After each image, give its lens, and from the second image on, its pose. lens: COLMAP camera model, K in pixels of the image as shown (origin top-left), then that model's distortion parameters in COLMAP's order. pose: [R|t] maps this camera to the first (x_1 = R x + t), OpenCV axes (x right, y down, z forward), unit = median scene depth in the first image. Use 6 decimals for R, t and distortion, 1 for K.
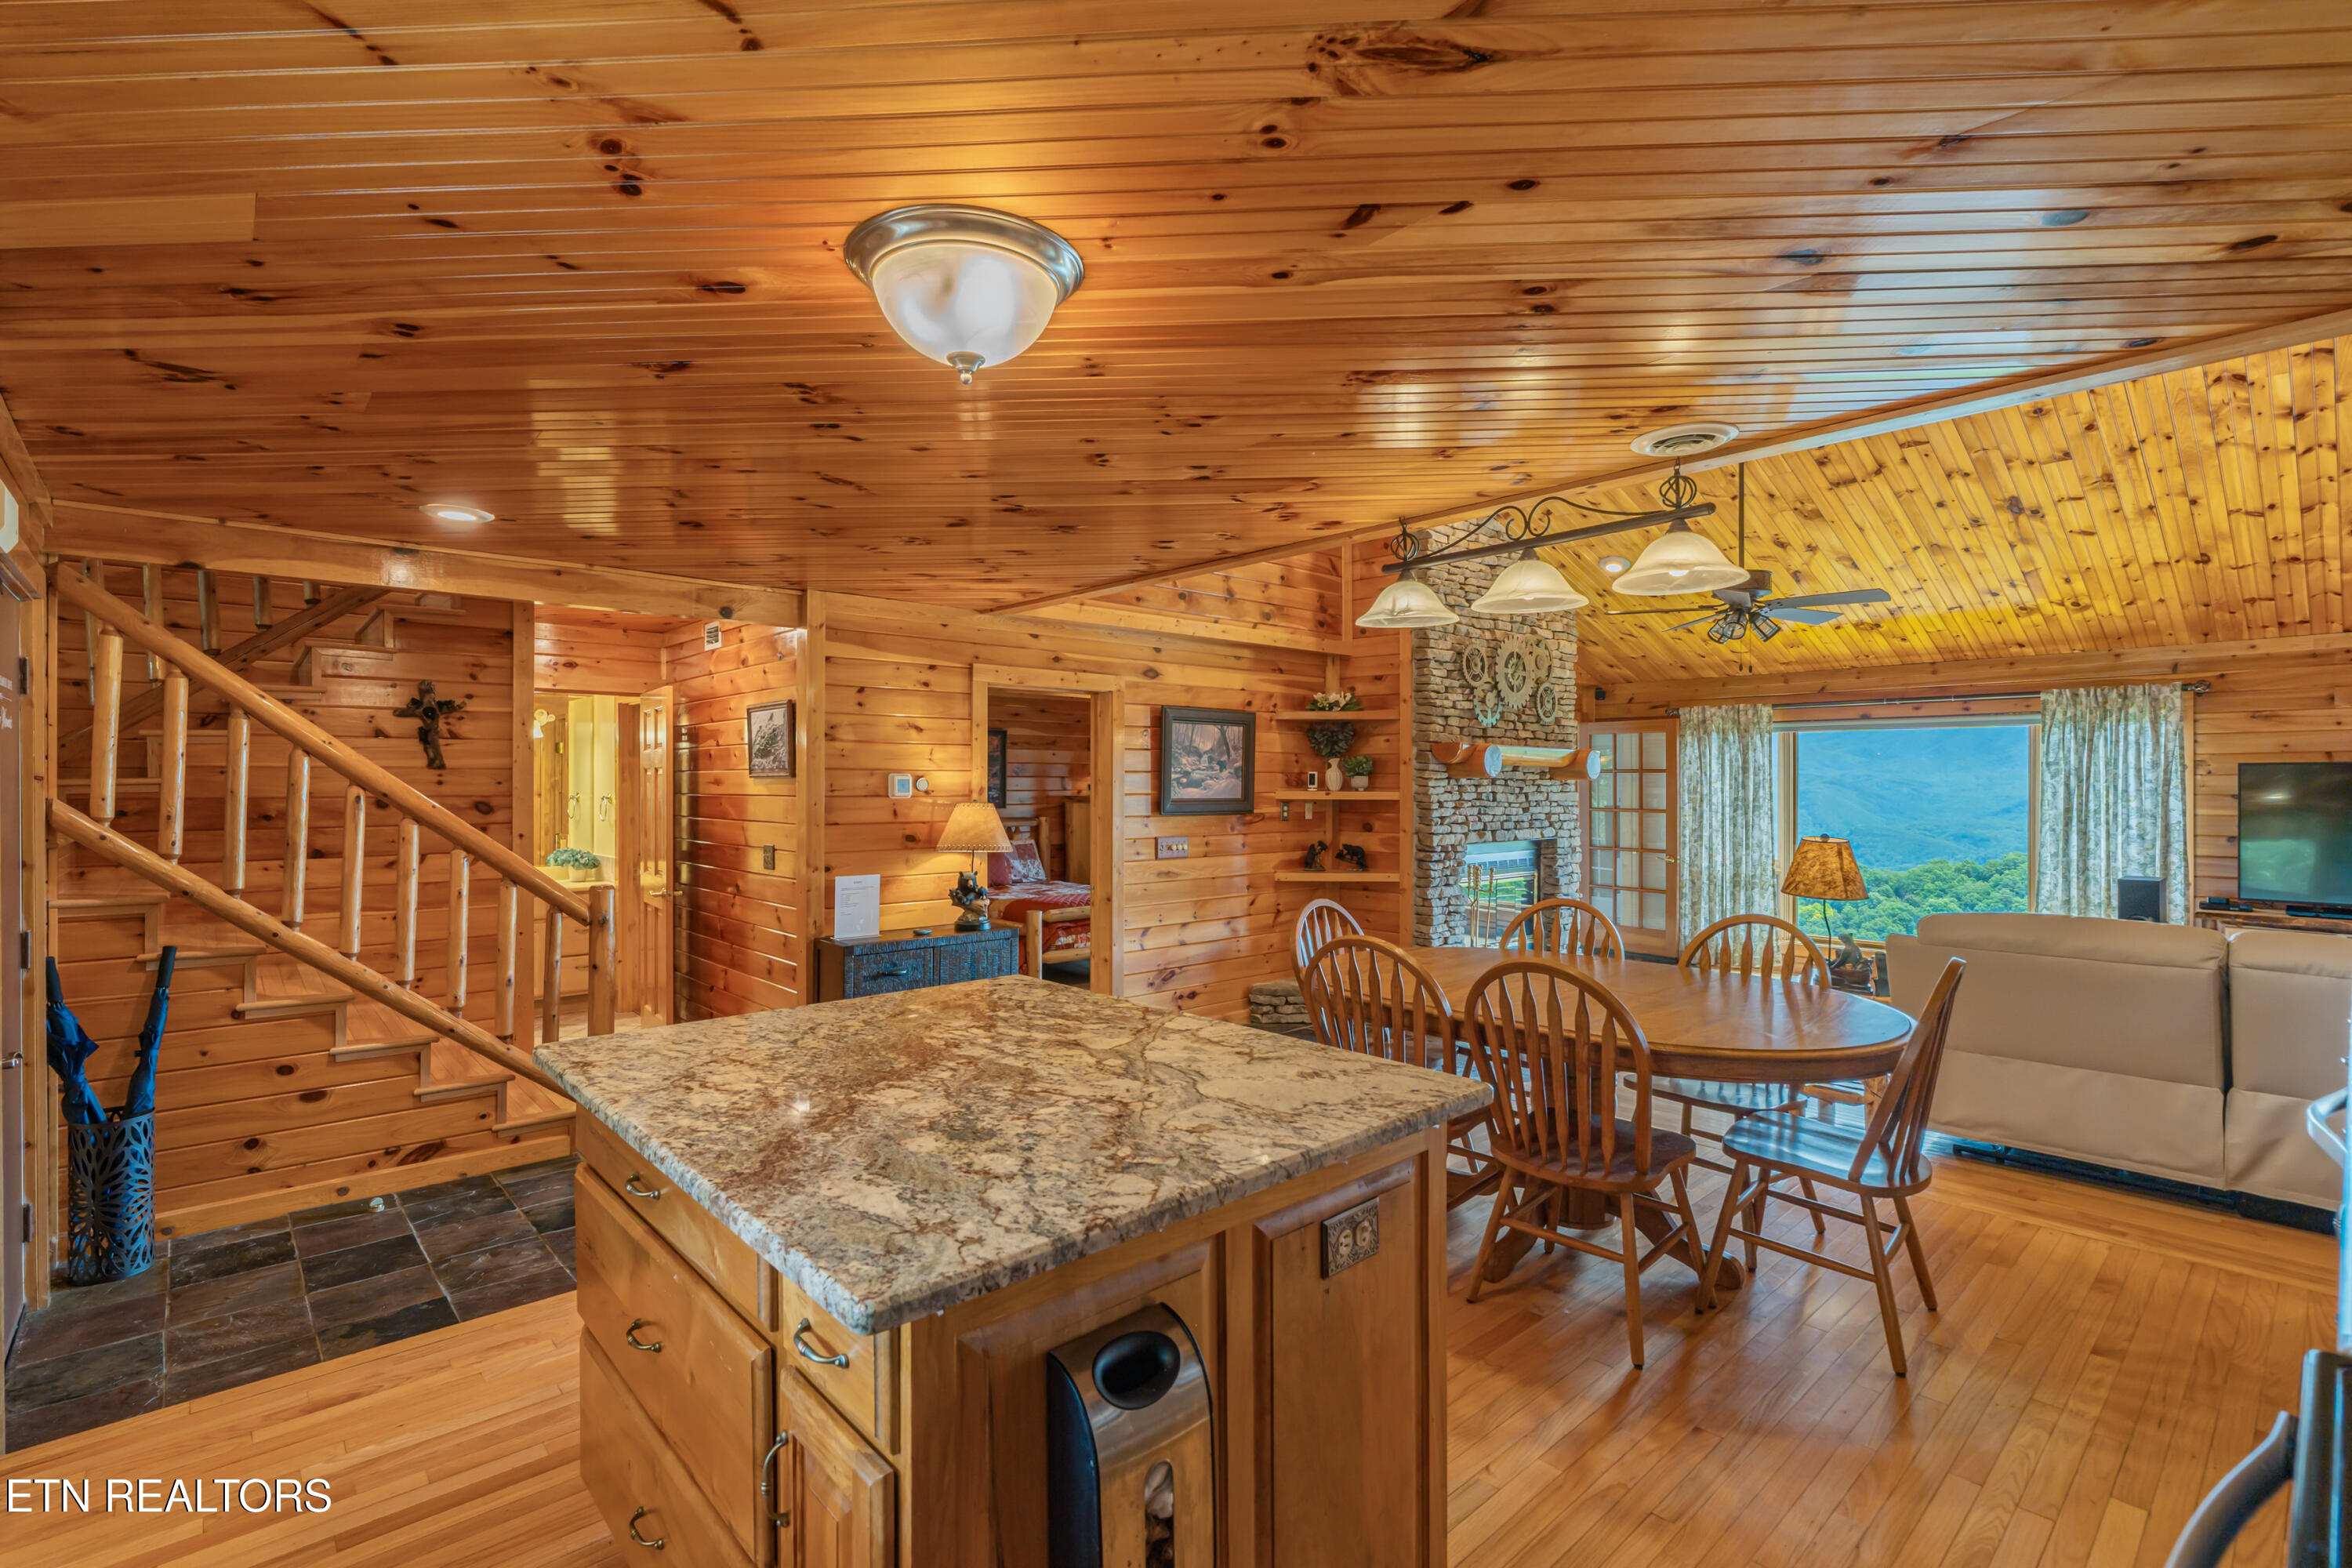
lens RADIAL K [[1047.8, 0, 1182.8], [0, 1047.8, 783.3], [0, 0, 1]] dist [-0.003872, 0.001117]
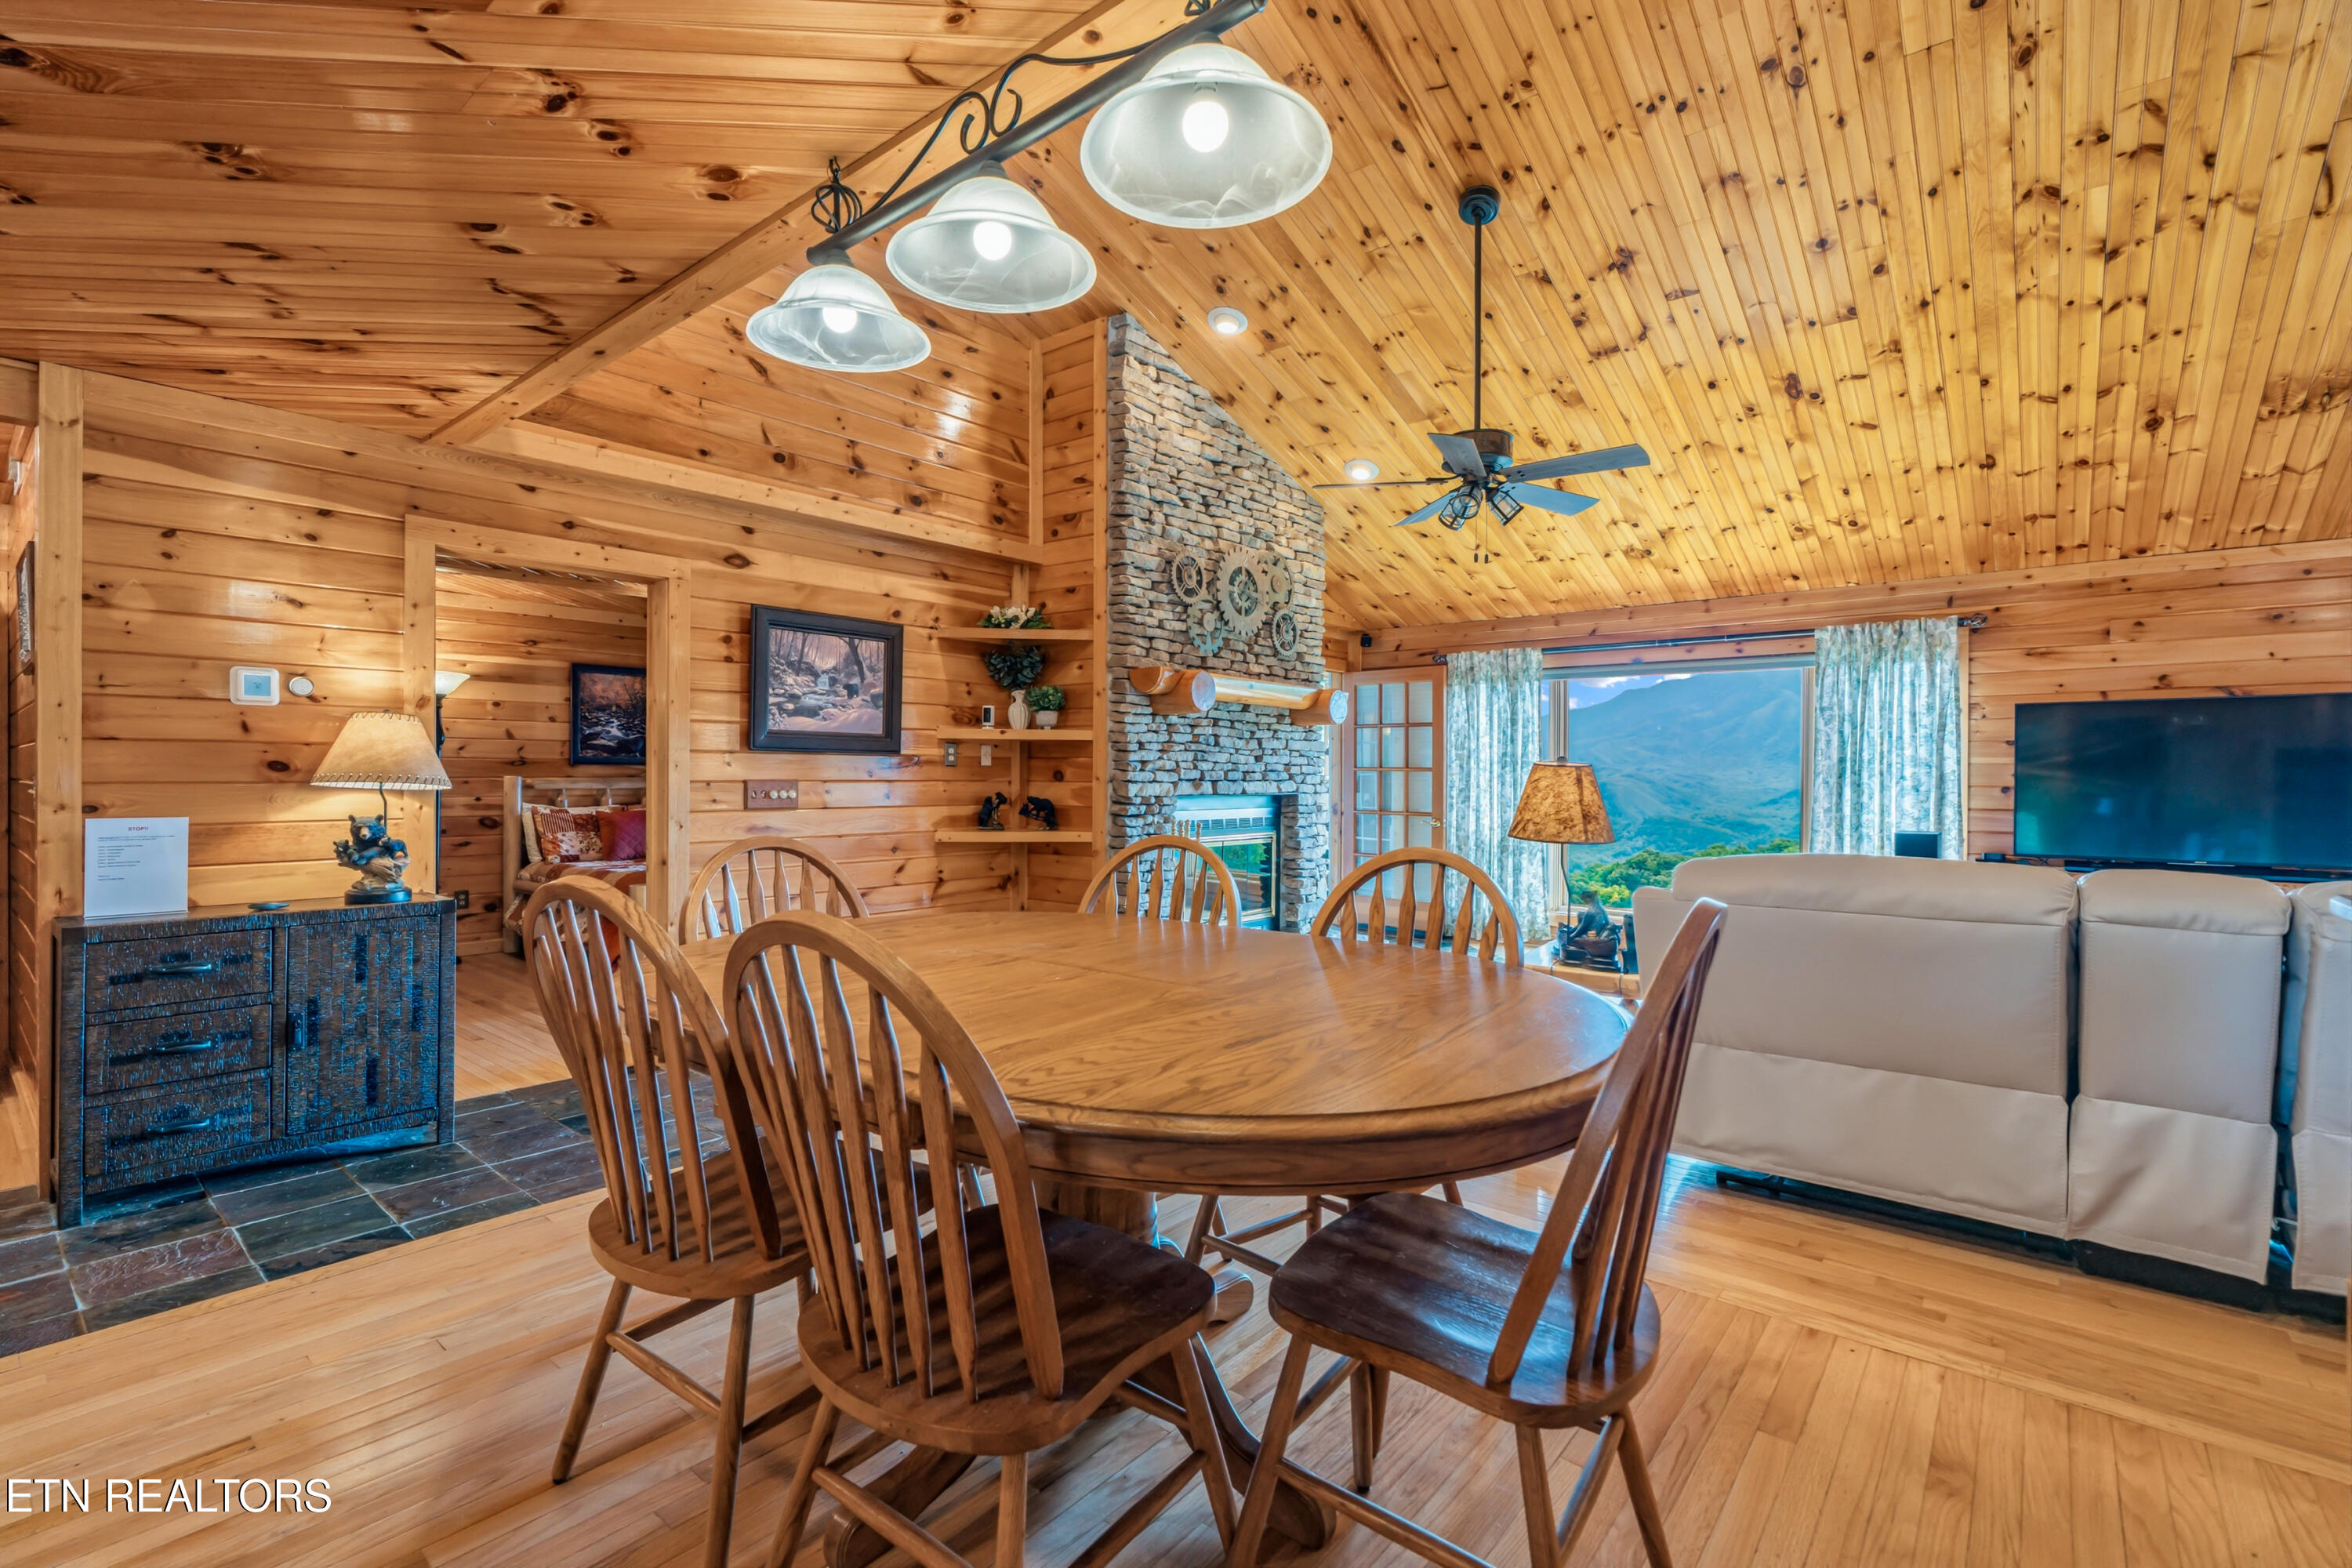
lens RADIAL K [[1047.8, 0, 1165.6], [0, 1047.8, 775.8], [0, 0, 1]] dist [-0.003872, 0.001117]
pose [[0.990149, 0.003893, 0.139965, 0.154442], [-0.004642, 0.999977, 0.005026, 0.039775], [-0.139942, -0.005627, 0.990144, 0.202835]]
